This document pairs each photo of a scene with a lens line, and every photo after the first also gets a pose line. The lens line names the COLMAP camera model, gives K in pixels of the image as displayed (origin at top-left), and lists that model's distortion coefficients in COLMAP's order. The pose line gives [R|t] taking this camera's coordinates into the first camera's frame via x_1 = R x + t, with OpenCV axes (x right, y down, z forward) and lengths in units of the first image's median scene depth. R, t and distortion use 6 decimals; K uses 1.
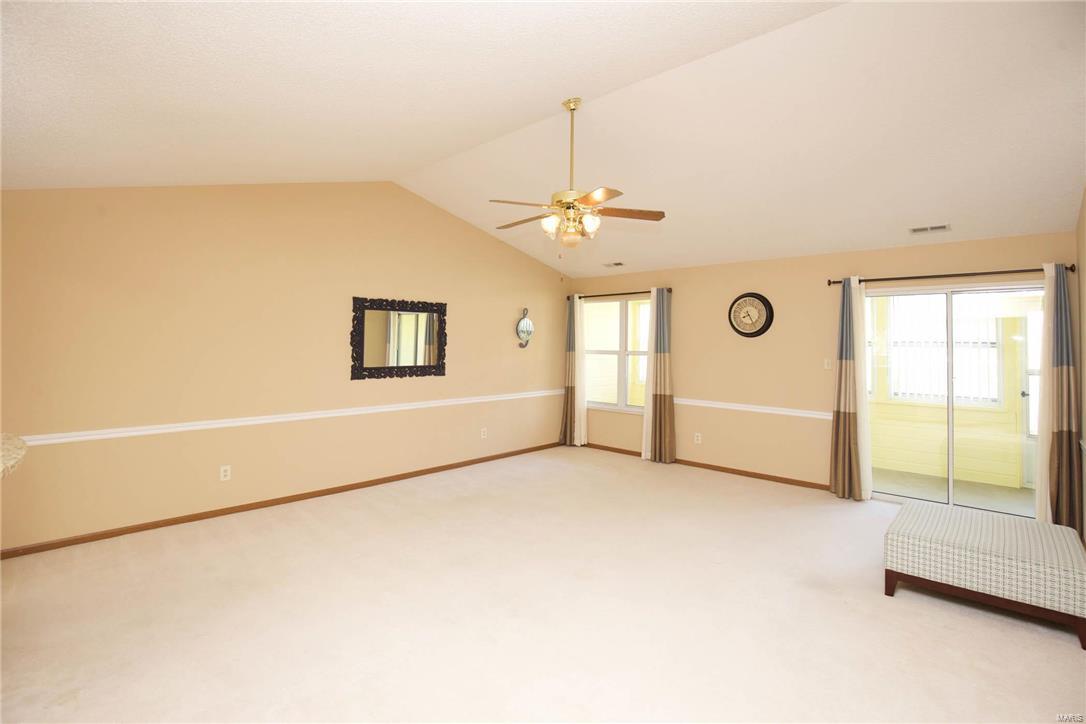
lens RADIAL K [[511.8, 0, 544.6], [0, 511.8, 335.8], [0, 0, 1]] dist [-0.029161, 0.000469]
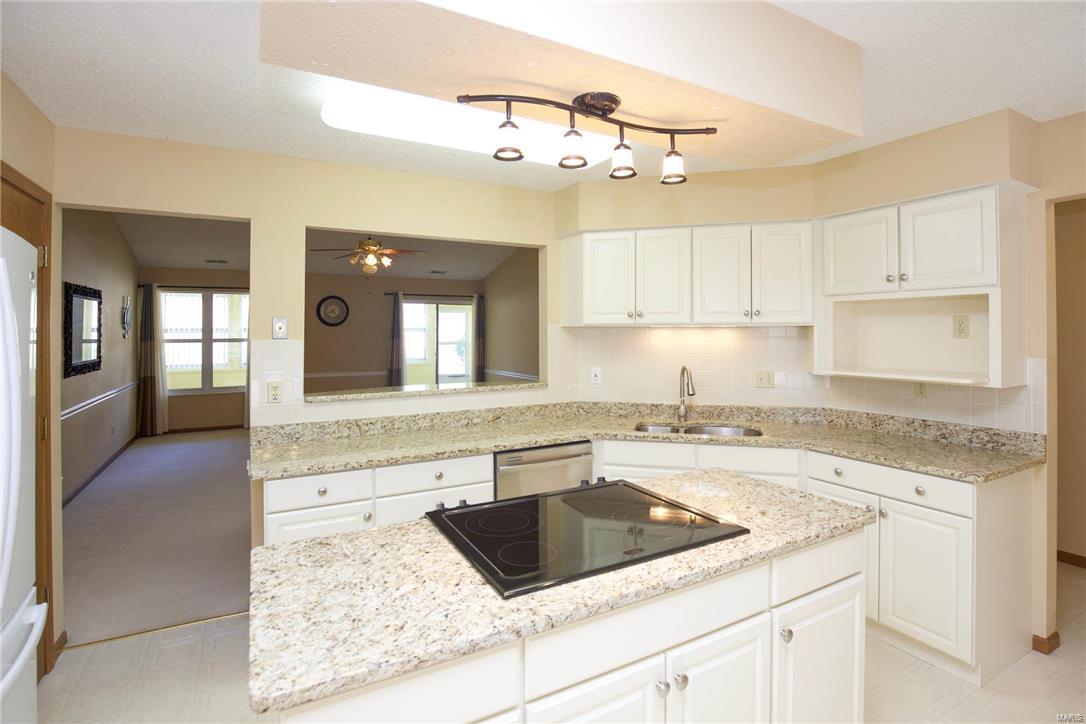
lens RADIAL K [[532.4, 0, 547.8], [0, 532.4, 328.5], [0, 0, 1]] dist [-0.030443, -0.000712]
pose [[0.309214, -0.008946, 0.950950, -0.837465], [-0.003492, 0.999938, 0.010543, -0.008360], [-0.950986, -0.006581, 0.309164, -0.056944]]
